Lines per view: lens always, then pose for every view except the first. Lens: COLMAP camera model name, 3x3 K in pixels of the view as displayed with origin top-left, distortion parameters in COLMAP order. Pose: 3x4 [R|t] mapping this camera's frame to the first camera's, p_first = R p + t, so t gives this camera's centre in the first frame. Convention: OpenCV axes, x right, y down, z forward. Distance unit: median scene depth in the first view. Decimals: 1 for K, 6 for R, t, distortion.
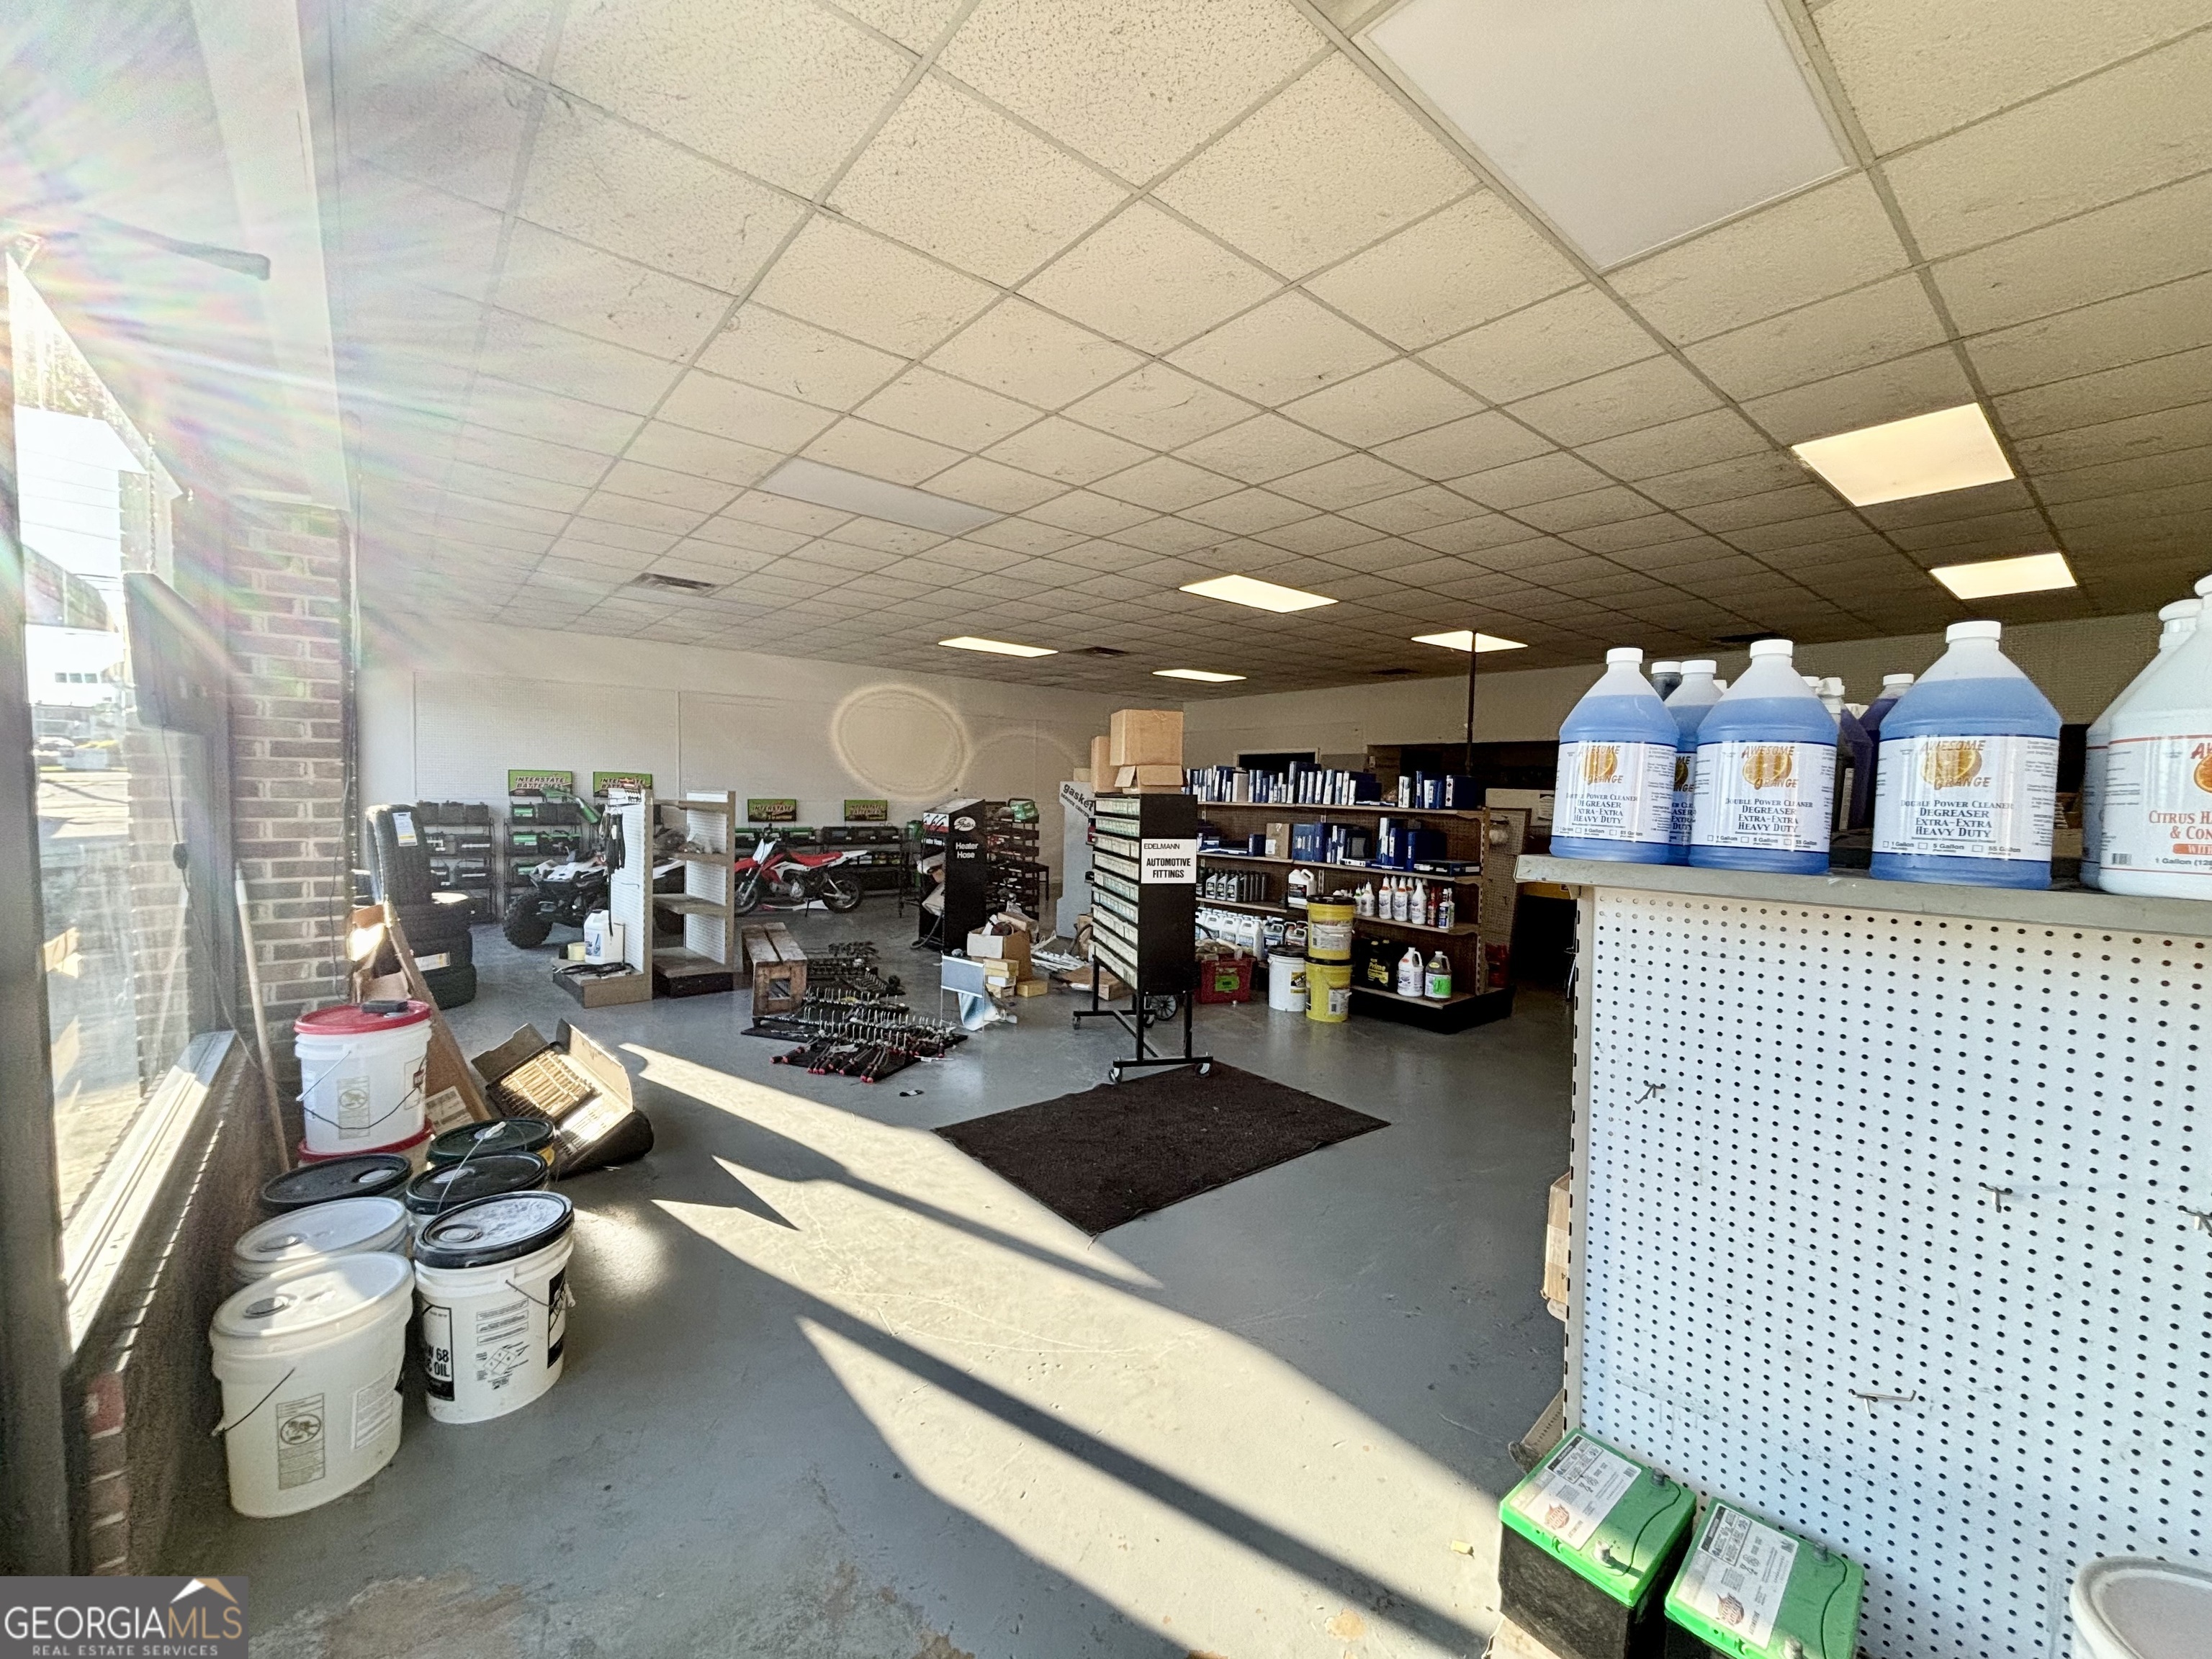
lens RADIAL K [[887.0, 0, 1105.5], [0, 887.0, 831.0], [0, 0, 1]] dist [-0.001854, 0.000582]
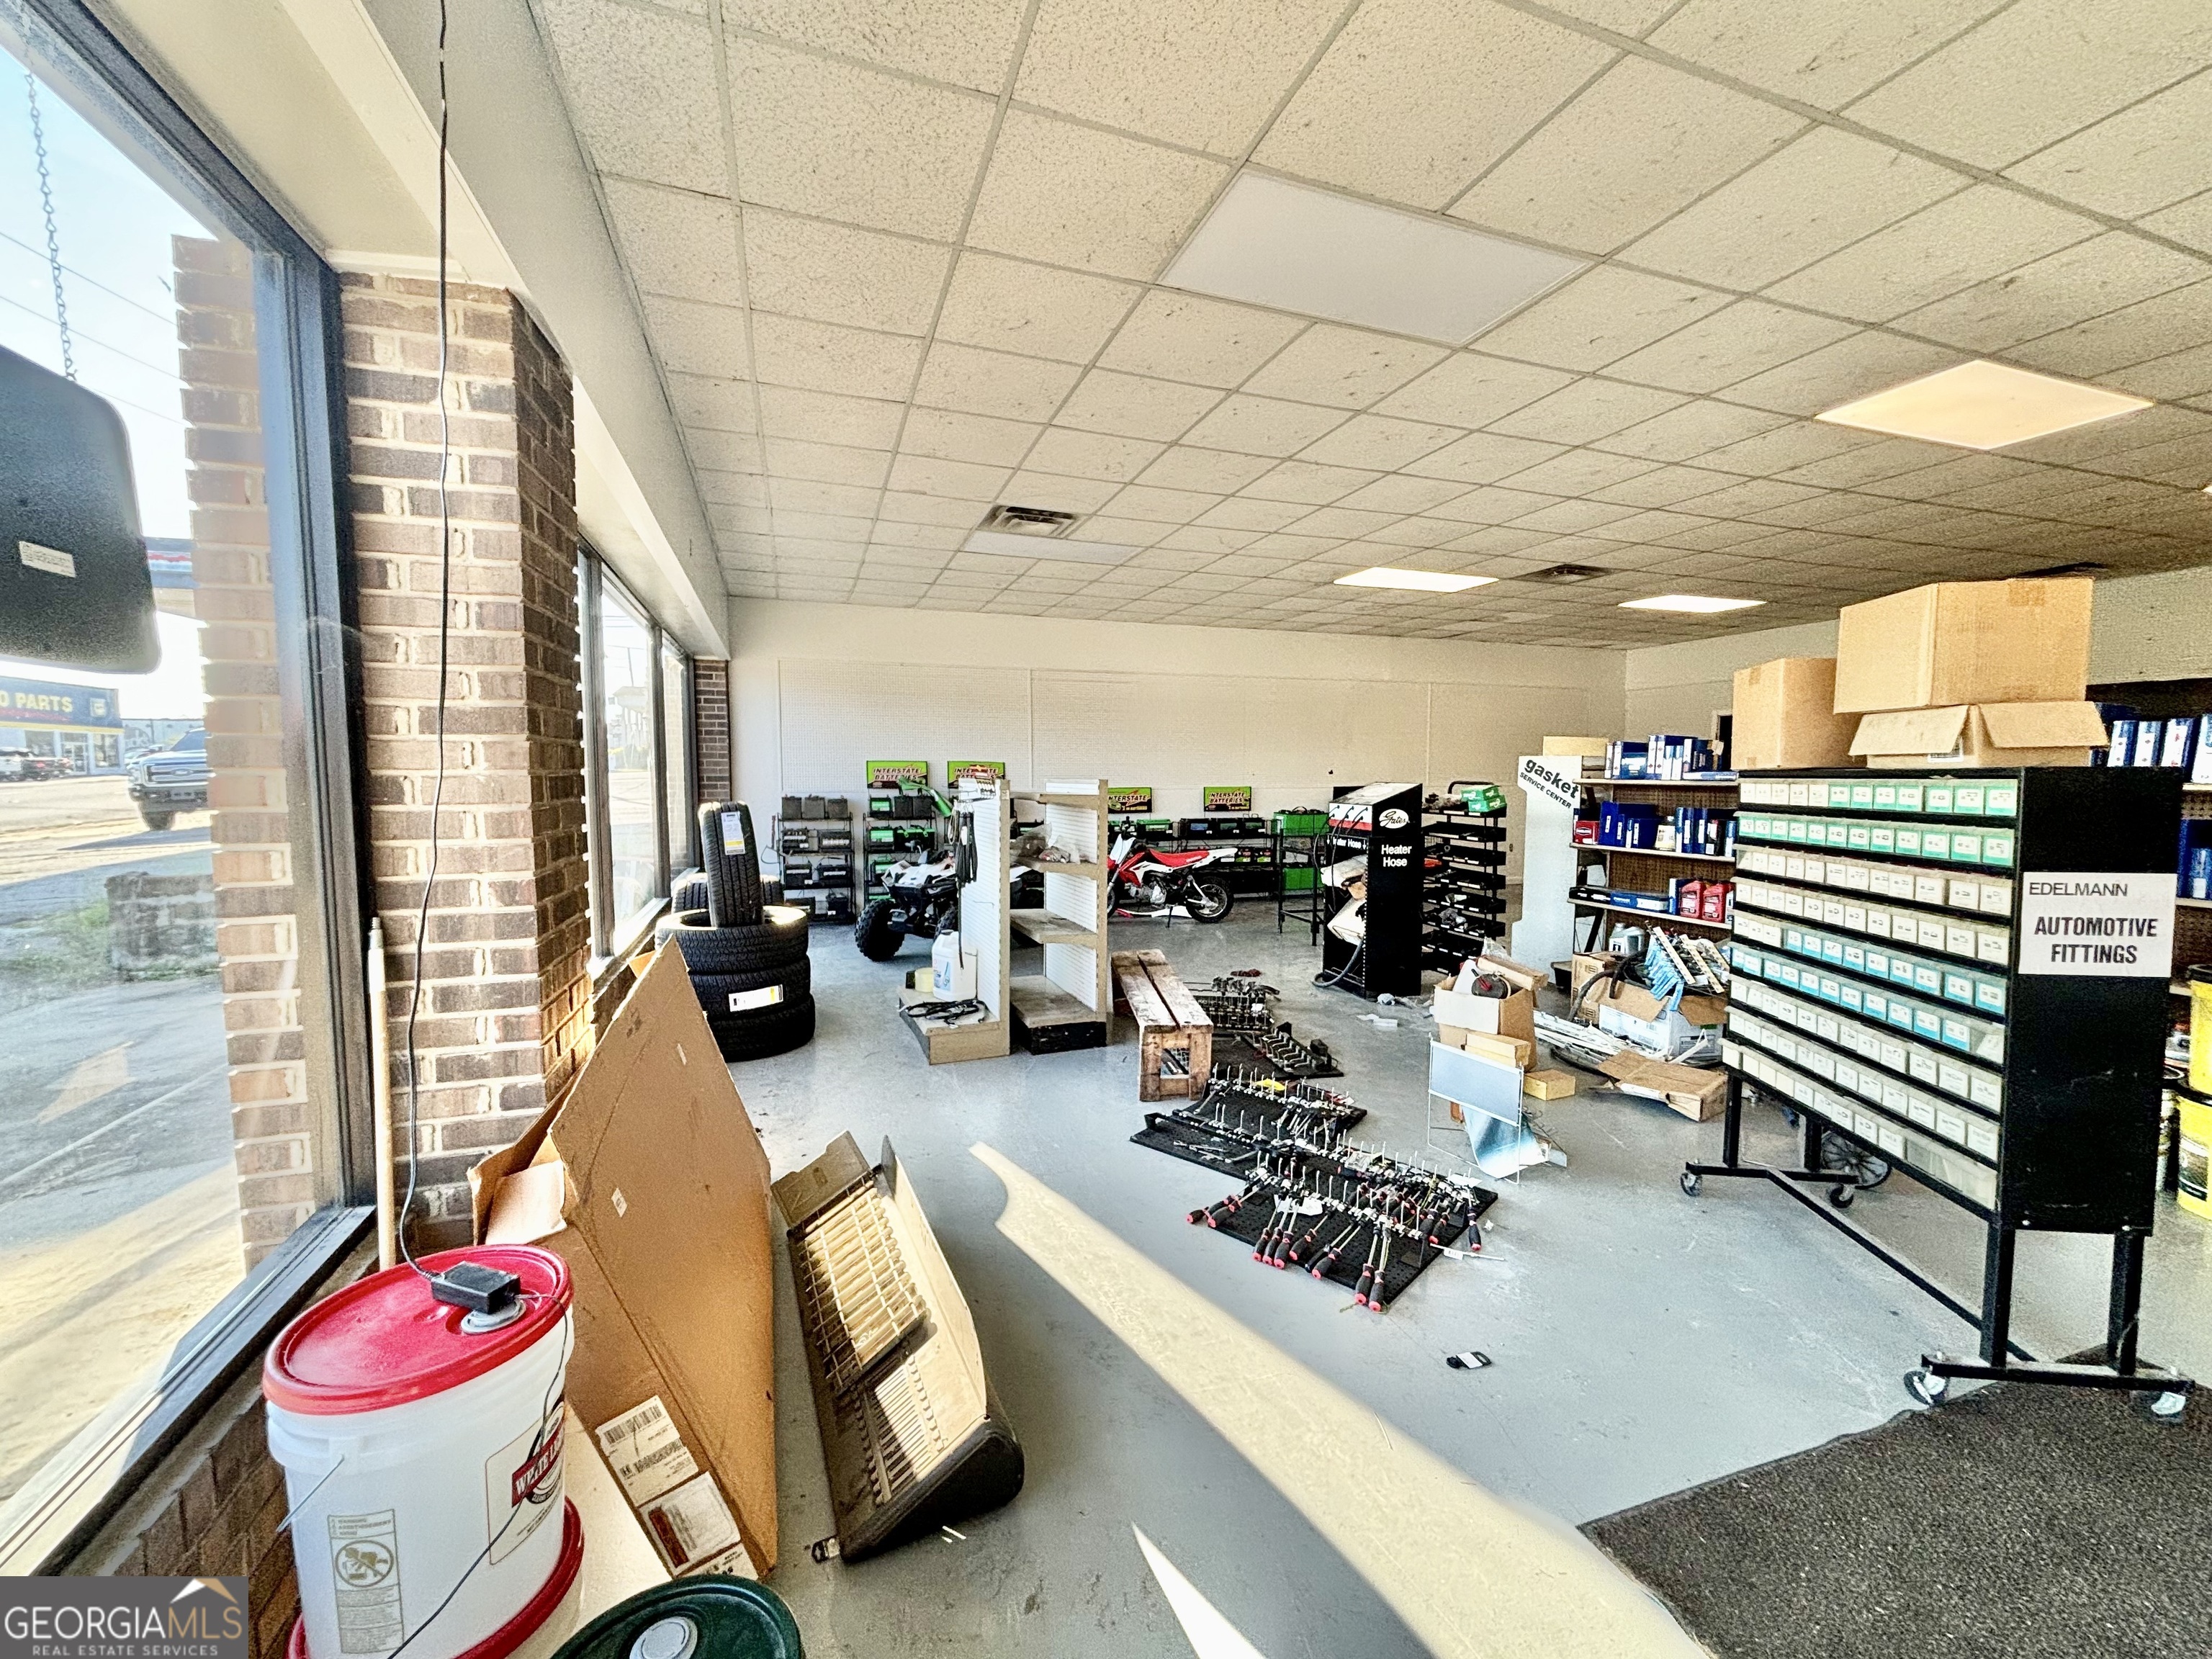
lens RADIAL K [[887.0, 0, 1113.2], [0, 887.0, 841.2], [0, 0, 1]] dist [-0.001854, 0.000582]
pose [[0.940082, 0.006253, -0.340891, -0.160635], [0.003728, 0.999584, 0.028616, -0.014312], [0.340928, -0.028172, 0.939667, 0.304619]]
